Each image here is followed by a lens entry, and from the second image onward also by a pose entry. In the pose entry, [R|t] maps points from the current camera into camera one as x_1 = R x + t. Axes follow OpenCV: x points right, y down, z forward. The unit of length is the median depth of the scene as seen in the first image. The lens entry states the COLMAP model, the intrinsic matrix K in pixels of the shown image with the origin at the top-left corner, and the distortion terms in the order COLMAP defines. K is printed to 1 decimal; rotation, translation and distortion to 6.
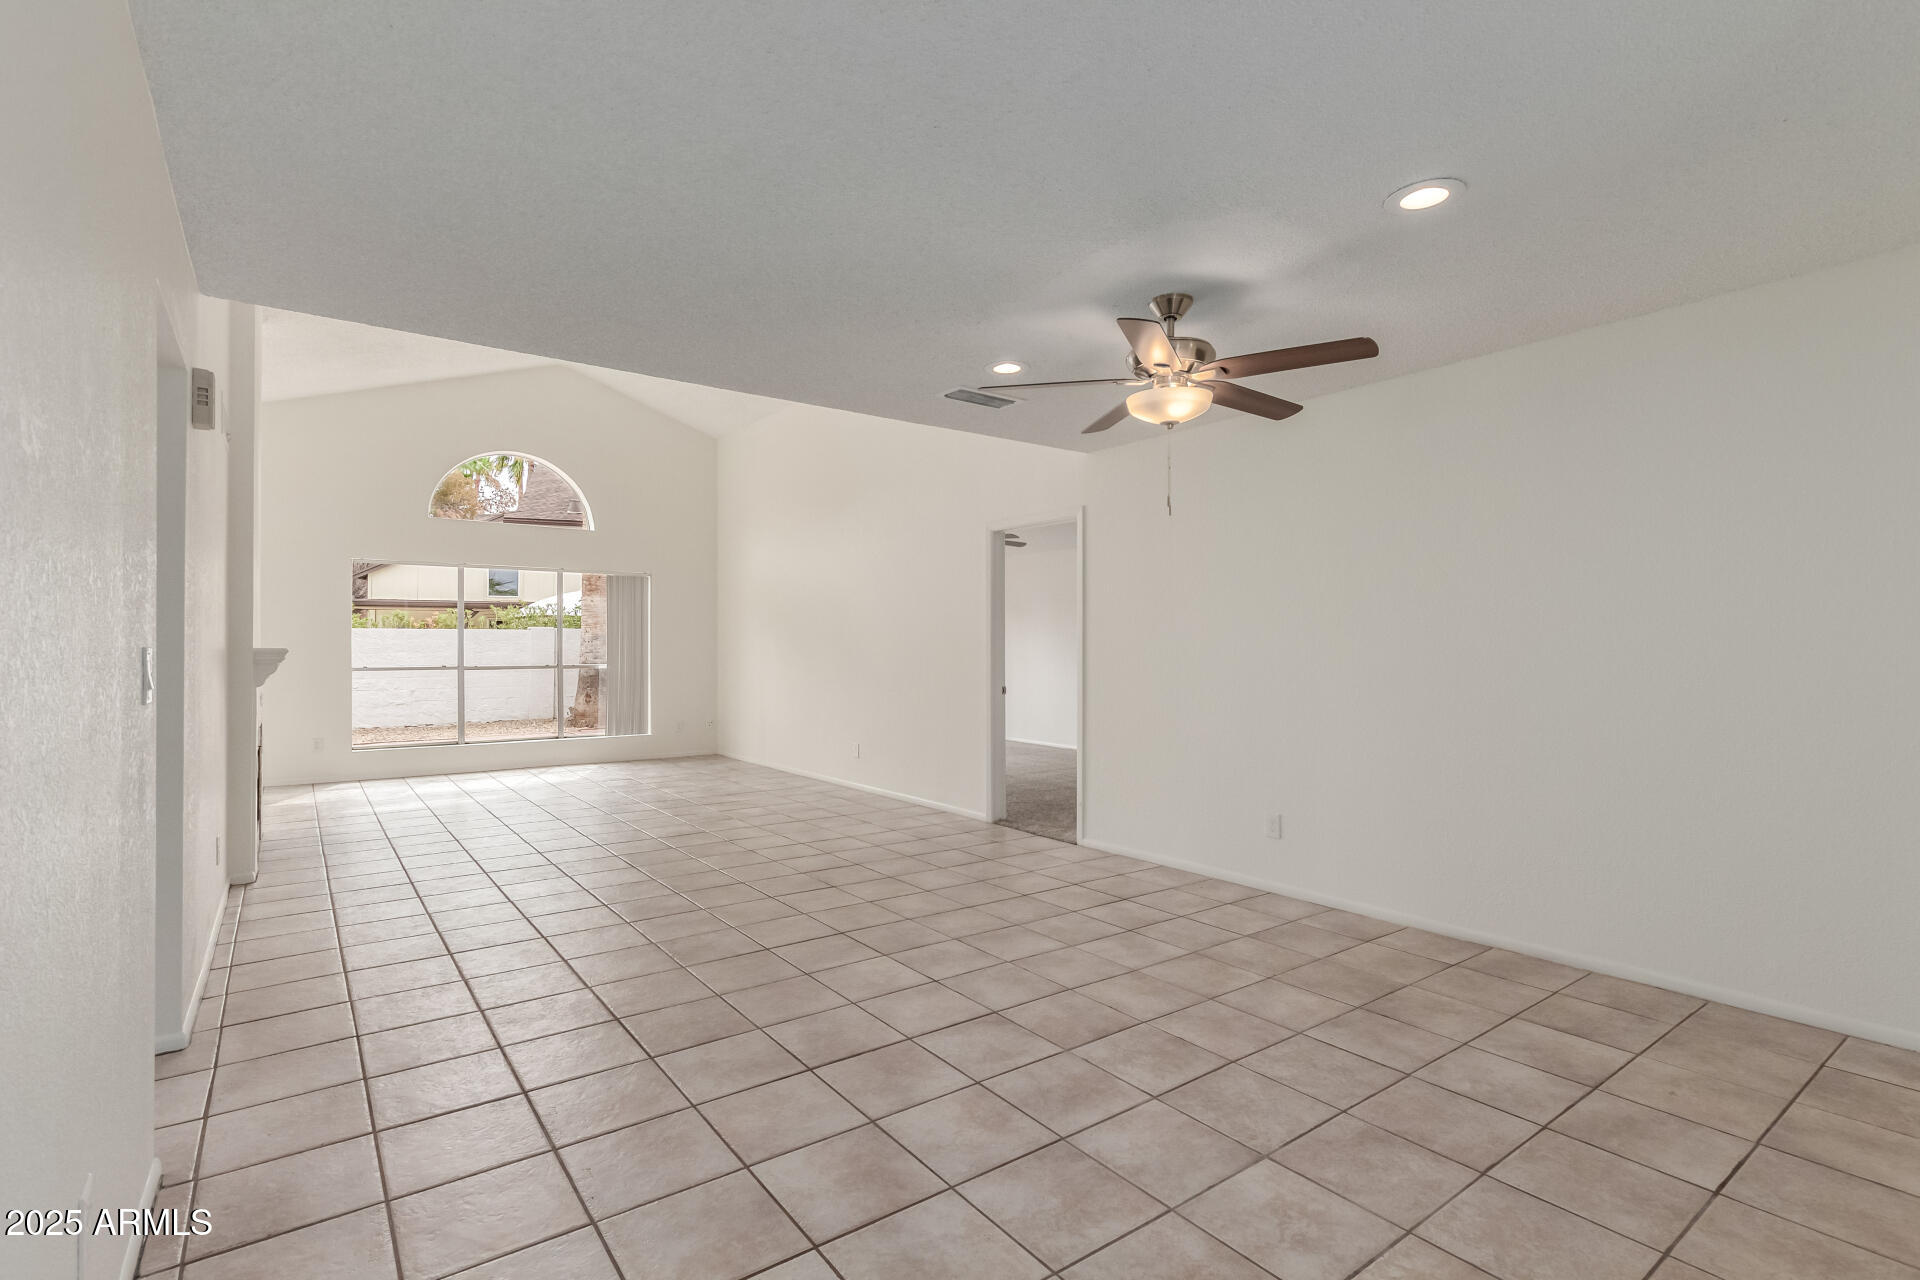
lens RADIAL K [[901.2, 0, 963.7], [0, 901.2, 636.5], [0, 0, 1]] dist [0.003624, -0.001177]
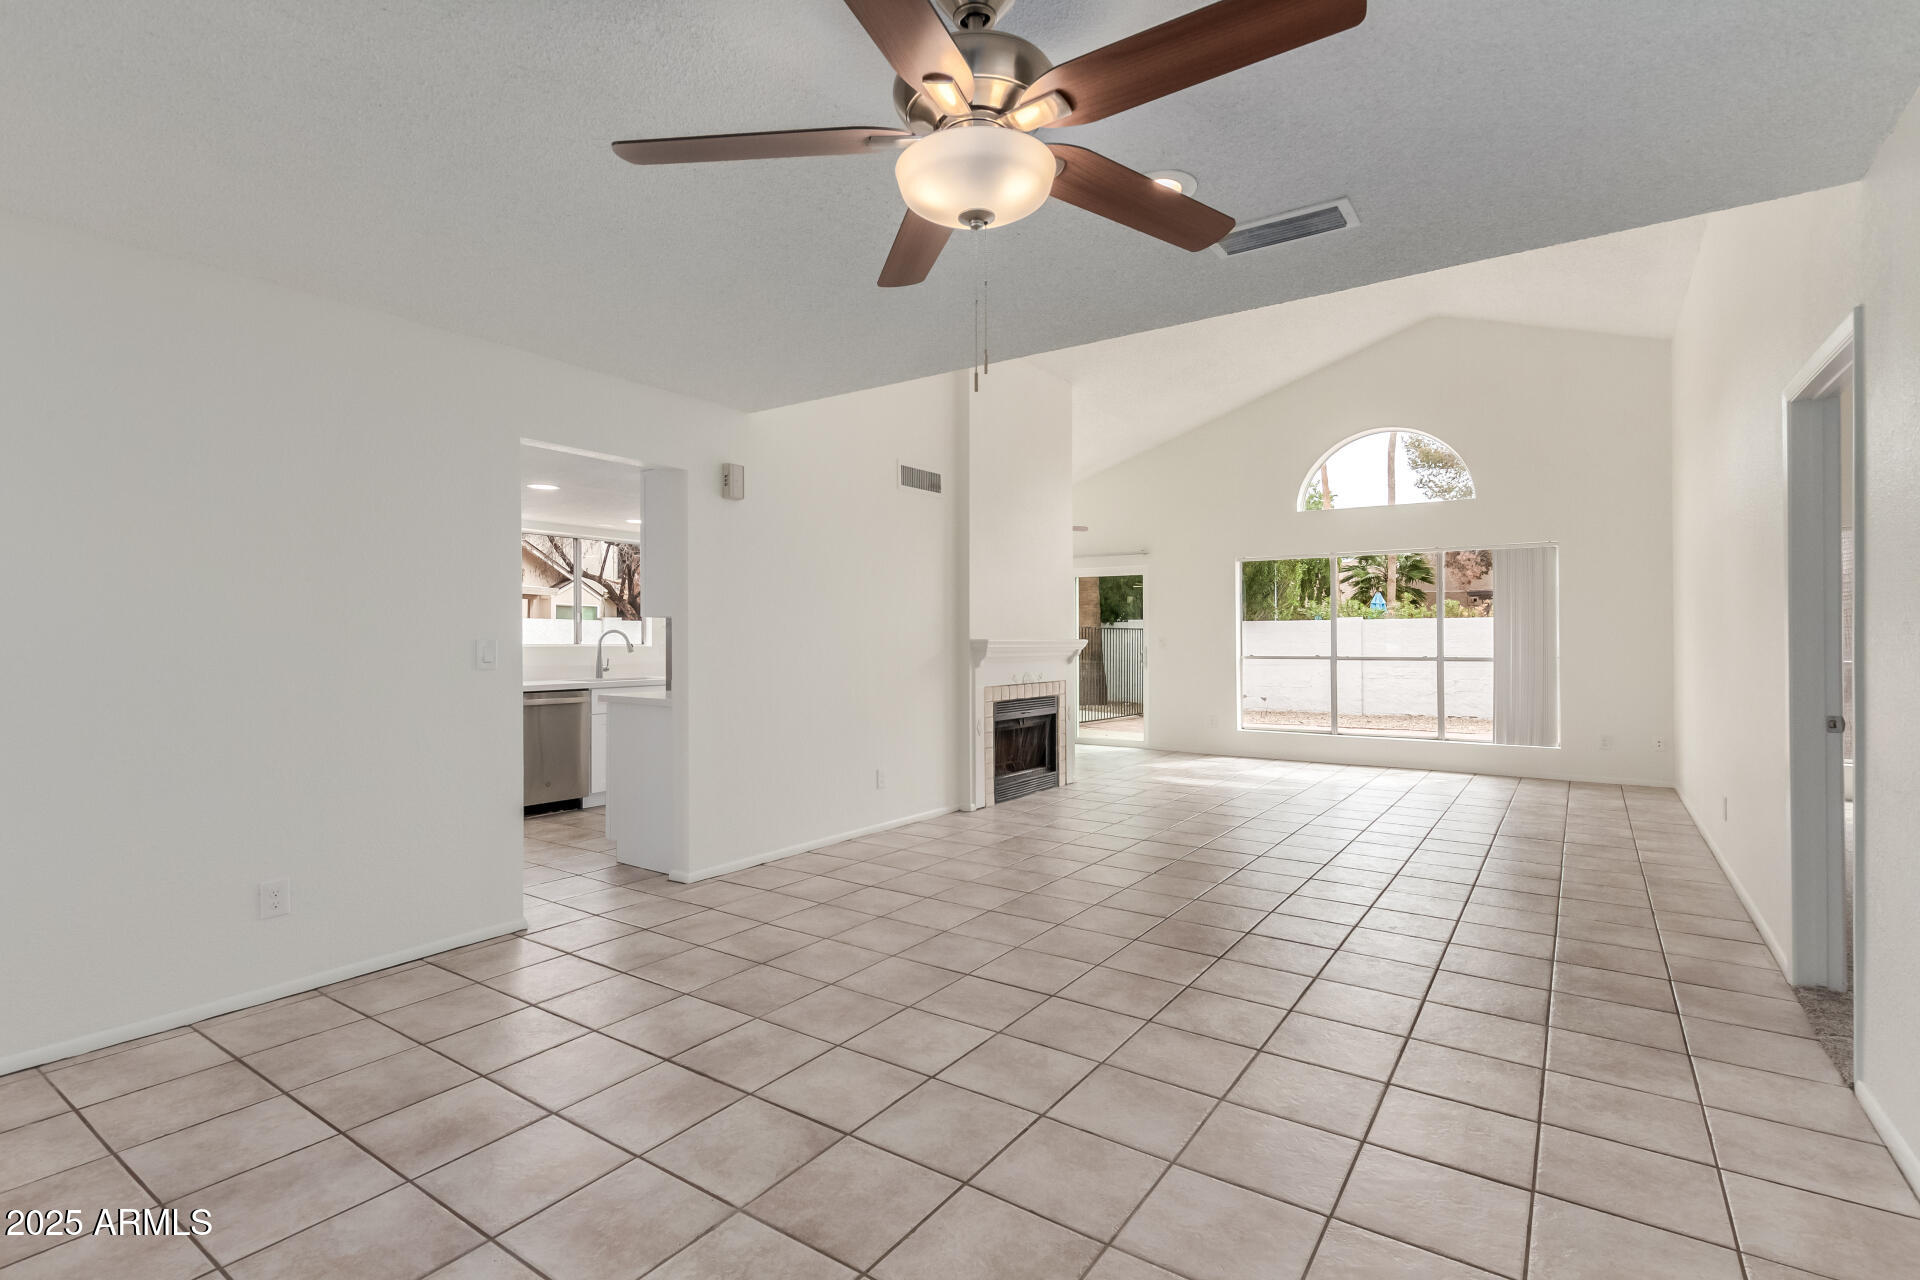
lens RADIAL K [[901.2, 0, 959.6], [0, 901.2, 632.5], [0, 0, 1]] dist [0.003624, -0.001177]
pose [[0.321379, -0.006083, -0.946931, 0.645699], [0.012589, 0.999918, -0.002151, 0.007674], [0.946867, -0.011229, 0.321429, 0.720216]]
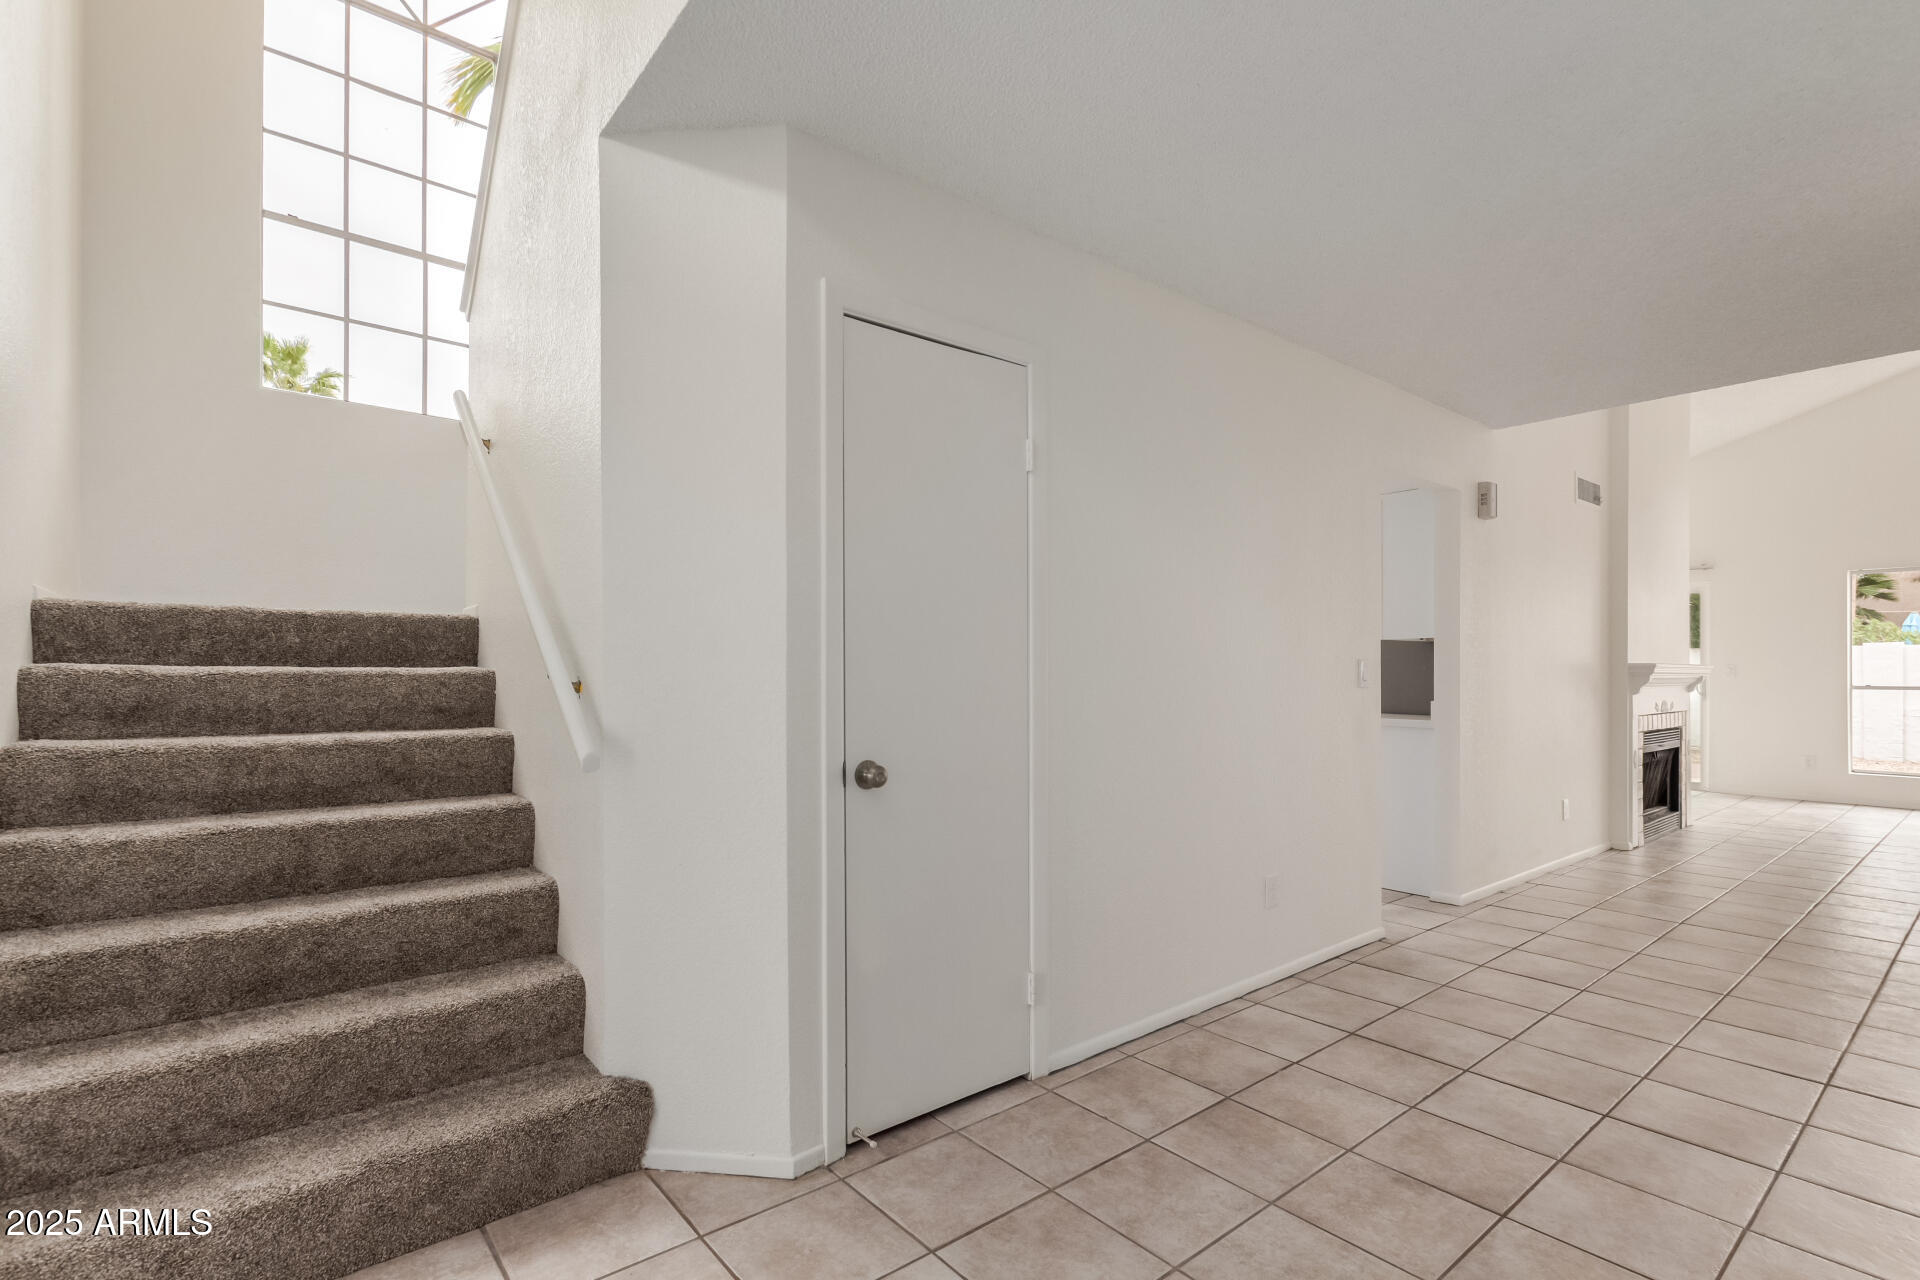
lens RADIAL K [[901.2, 0, 944.3], [0, 901.2, 674.3], [0, 0, 1]] dist [0.003624, -0.001177]
pose [[0.039546, 0.005301, -0.999204, 0.557382], [0.012047, 0.999911, 0.005781, 0.012297], [0.999145, -0.012266, 0.039478, 0.004905]]
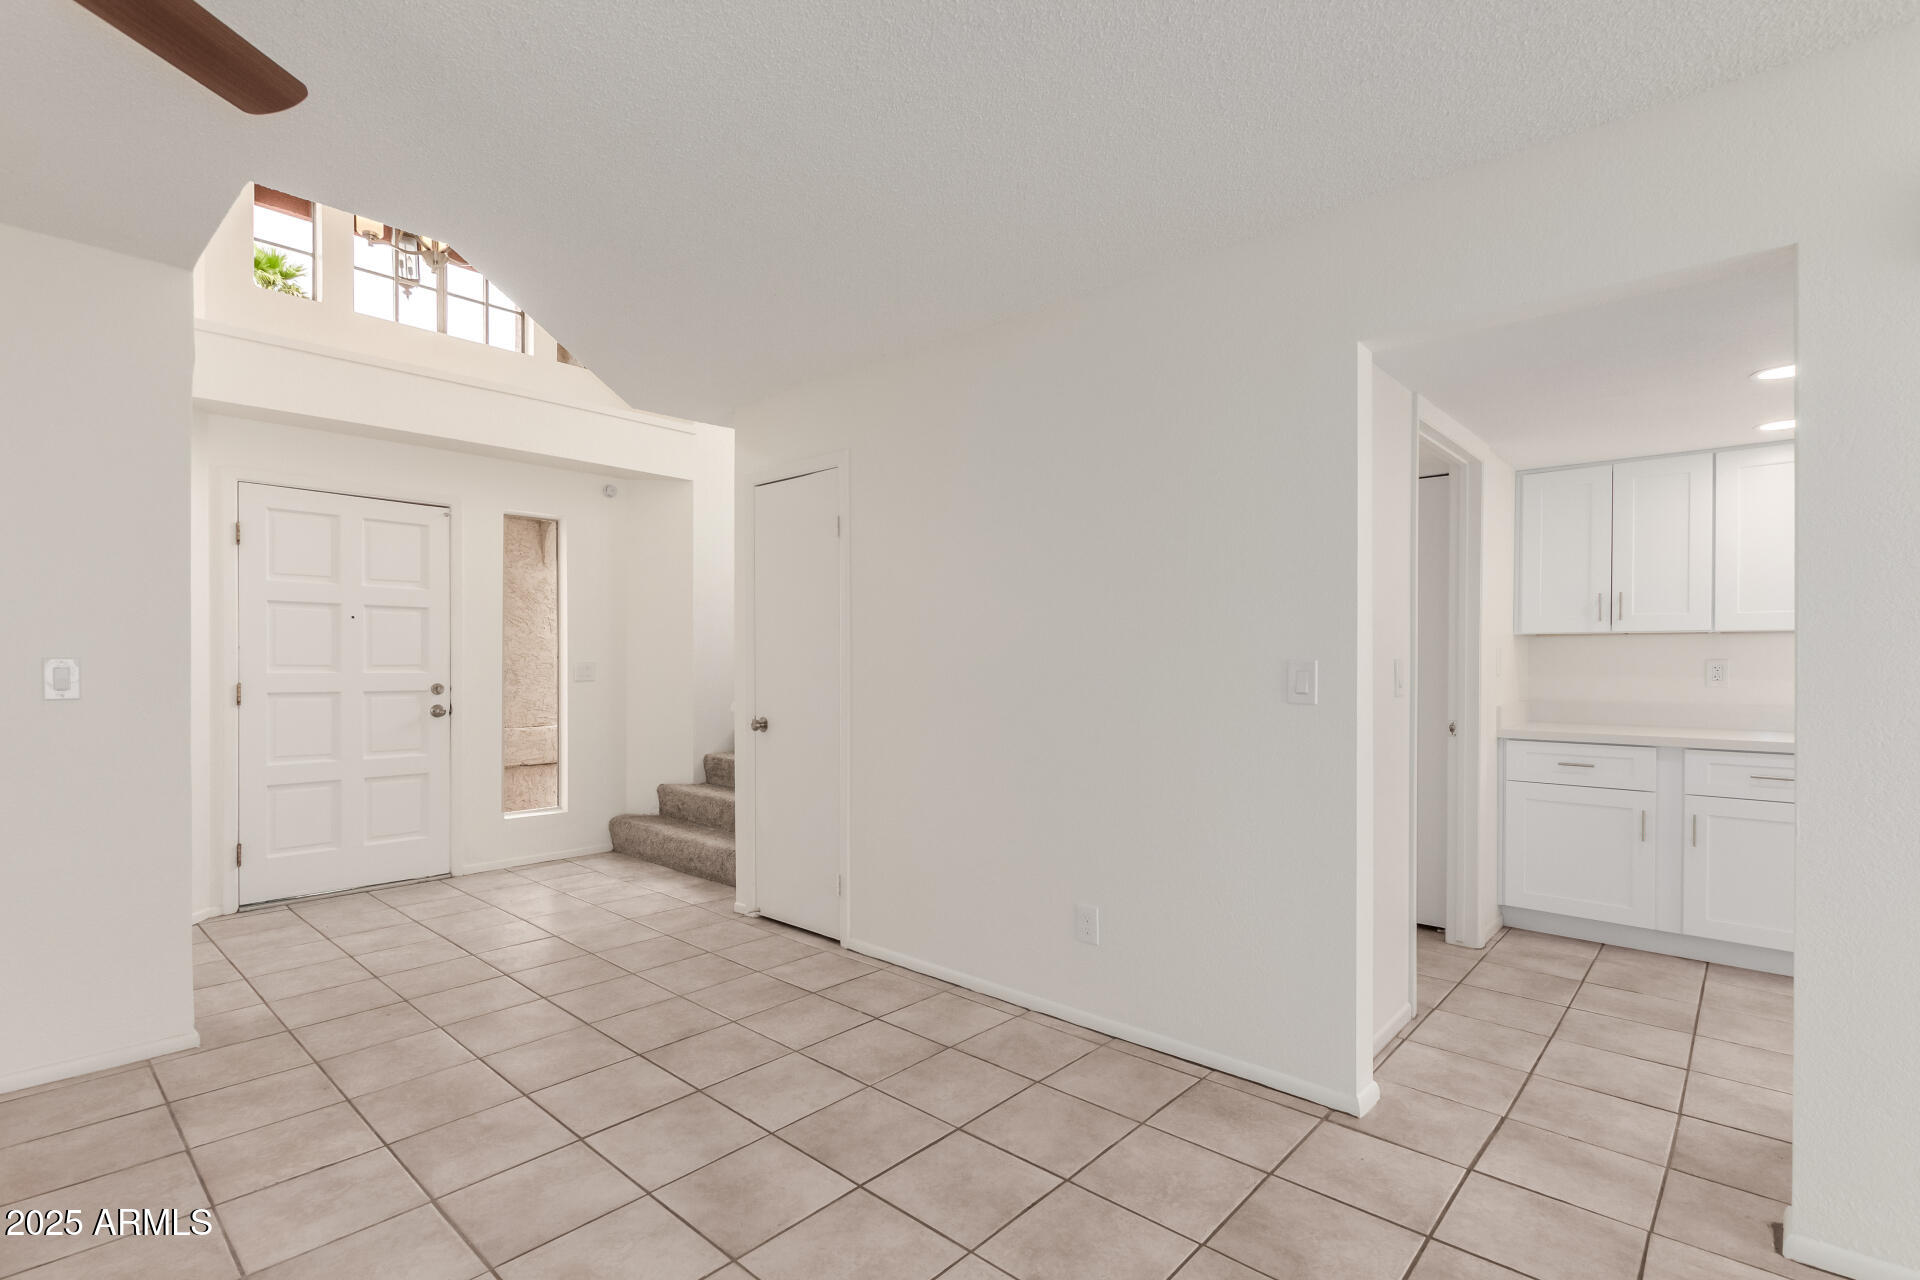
lens RADIAL K [[901.2, 0, 951.6], [0, 901.2, 650.7], [0, 0, 1]] dist [0.003624, -0.001177]
pose [[-0.983168, 0.000067, -0.182705, -0.093069], [0.003151, 0.999857, -0.016591, 0.008957], [0.182677, -0.016888, -0.983028, 1.182483]]
